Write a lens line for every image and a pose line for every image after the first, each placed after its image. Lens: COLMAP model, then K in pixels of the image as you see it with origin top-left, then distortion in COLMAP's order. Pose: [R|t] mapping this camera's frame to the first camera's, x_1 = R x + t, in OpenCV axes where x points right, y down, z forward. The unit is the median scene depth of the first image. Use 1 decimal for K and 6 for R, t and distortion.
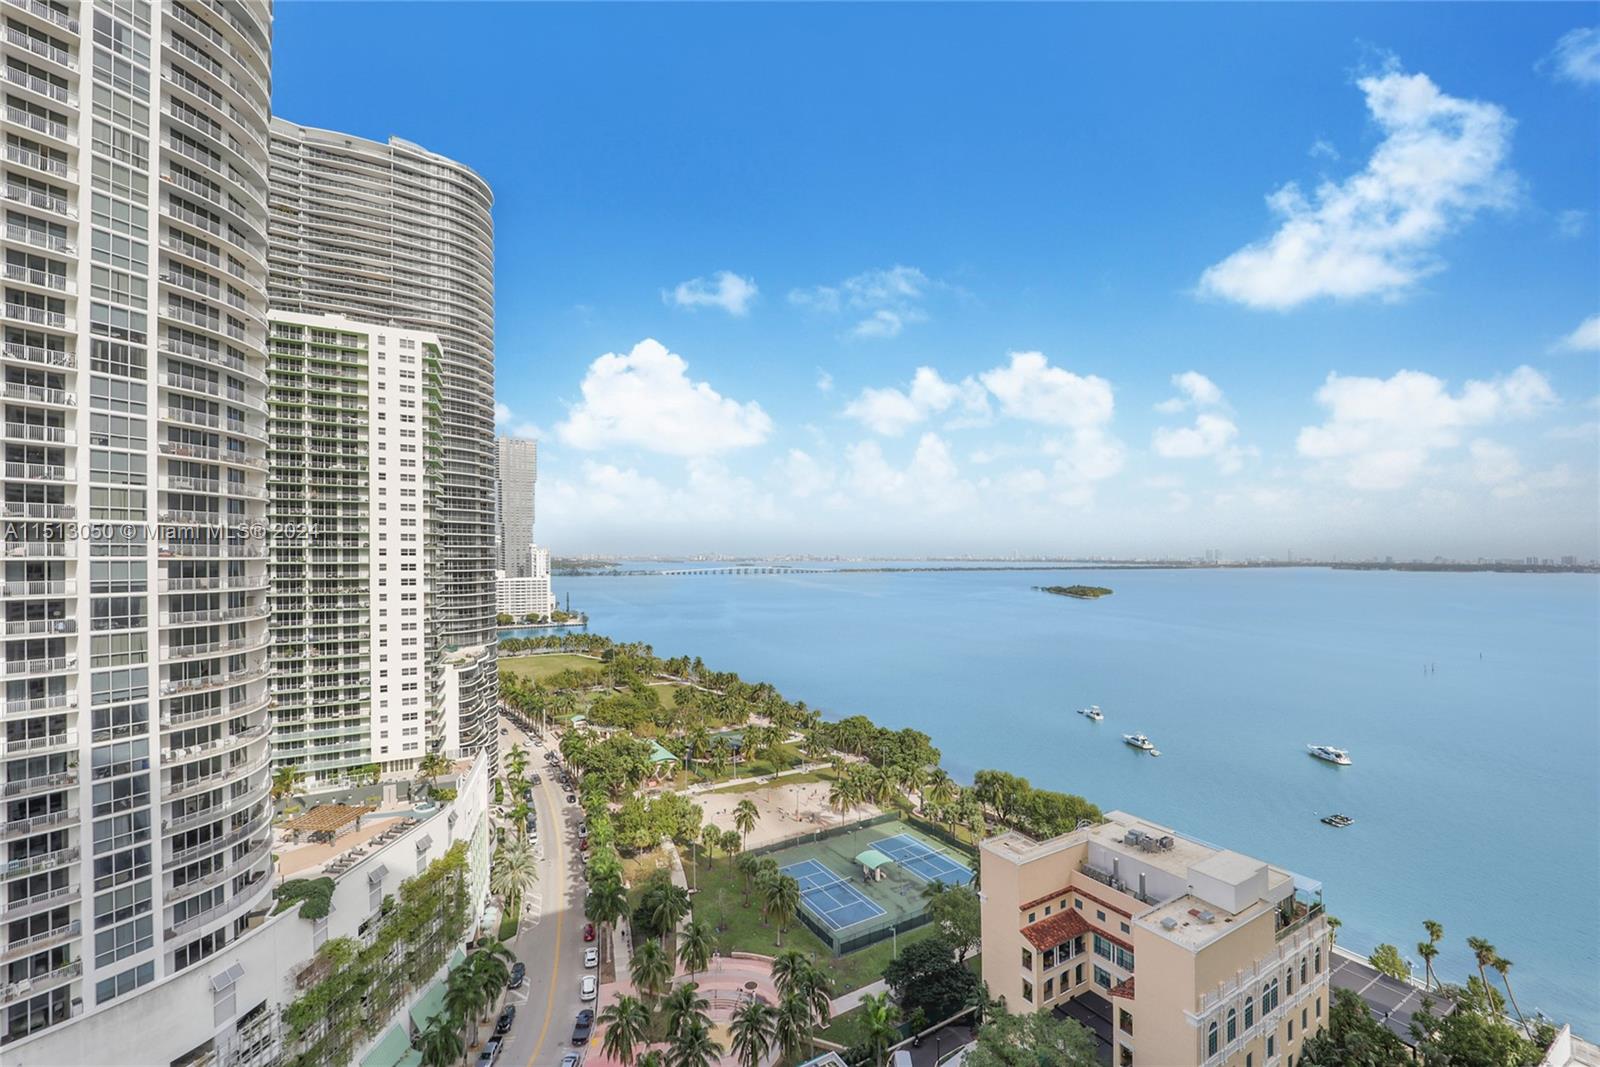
lens RADIAL K [[654.6, 0, 801.7], [0, 654.6, 531.2], [0, 0, 1]] dist [-0.007602, -0.001576]
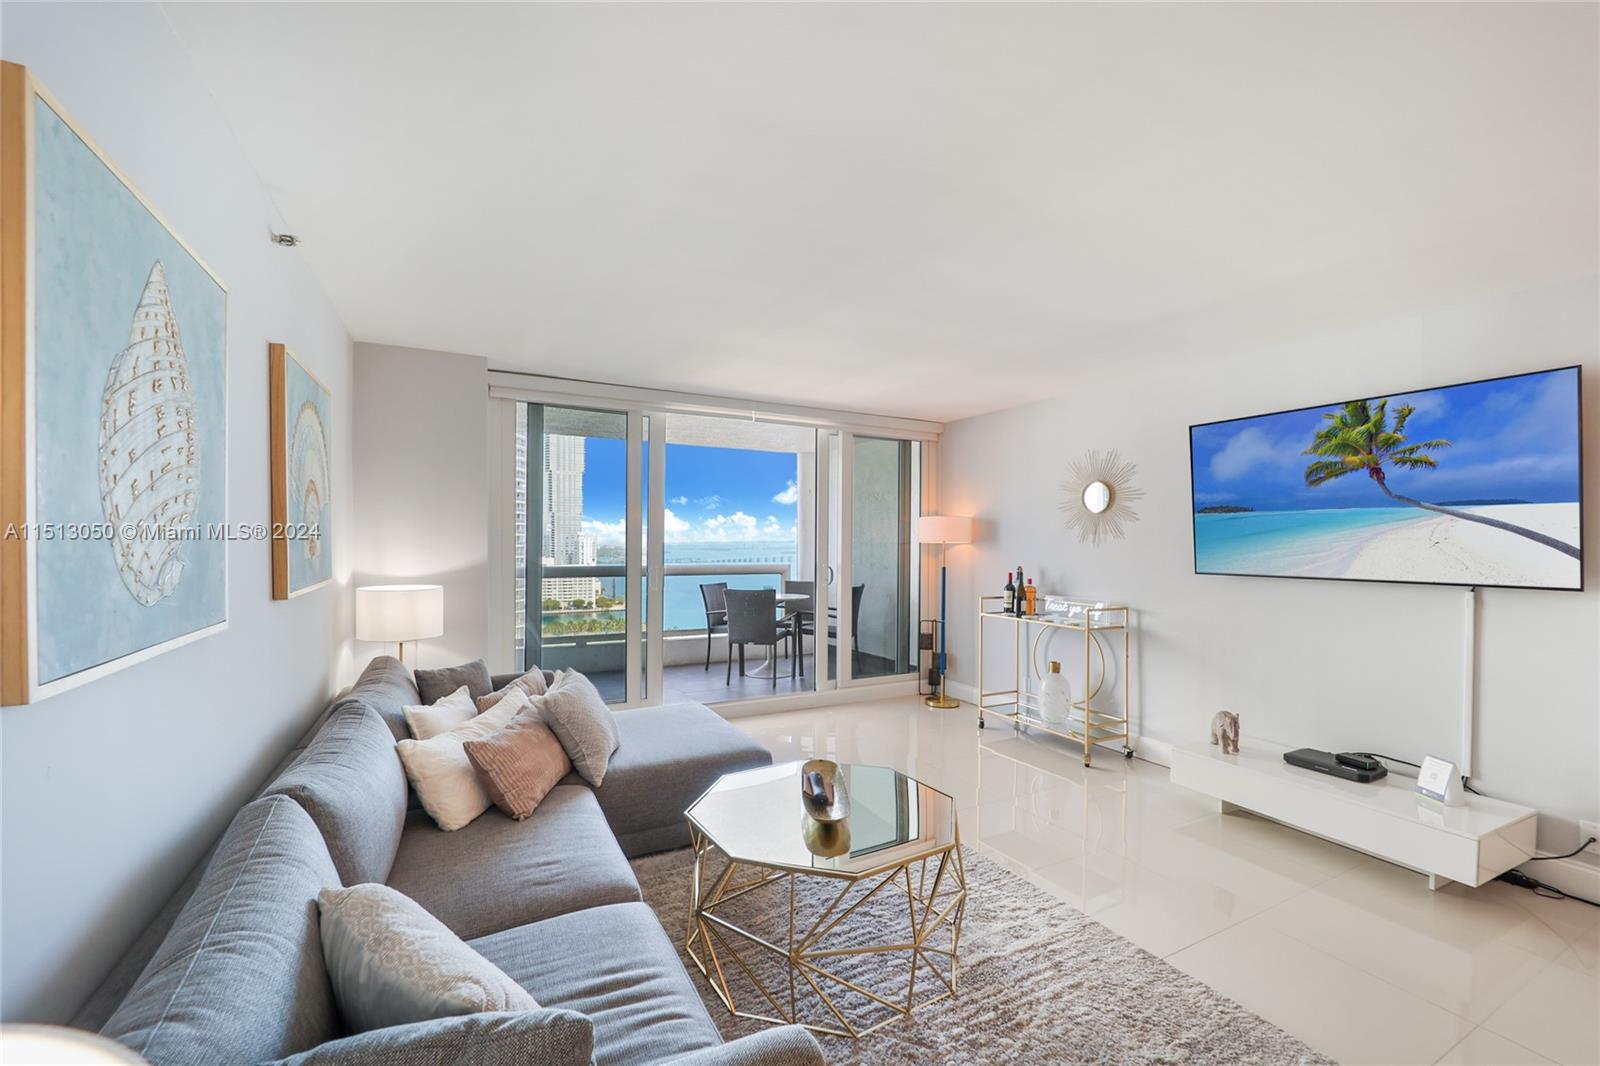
lens RADIAL K [[654.6, 0, 803.0], [0, 654.6, 541.9], [0, 0, 1]] dist [-0.007602, -0.001576]
pose [[0.998217, 0.013048, -0.058242, 0.310848], [-0.011290, 0.999474, 0.030407, -0.053763], [0.058608, -0.029695, 0.997839, -1.119542]]
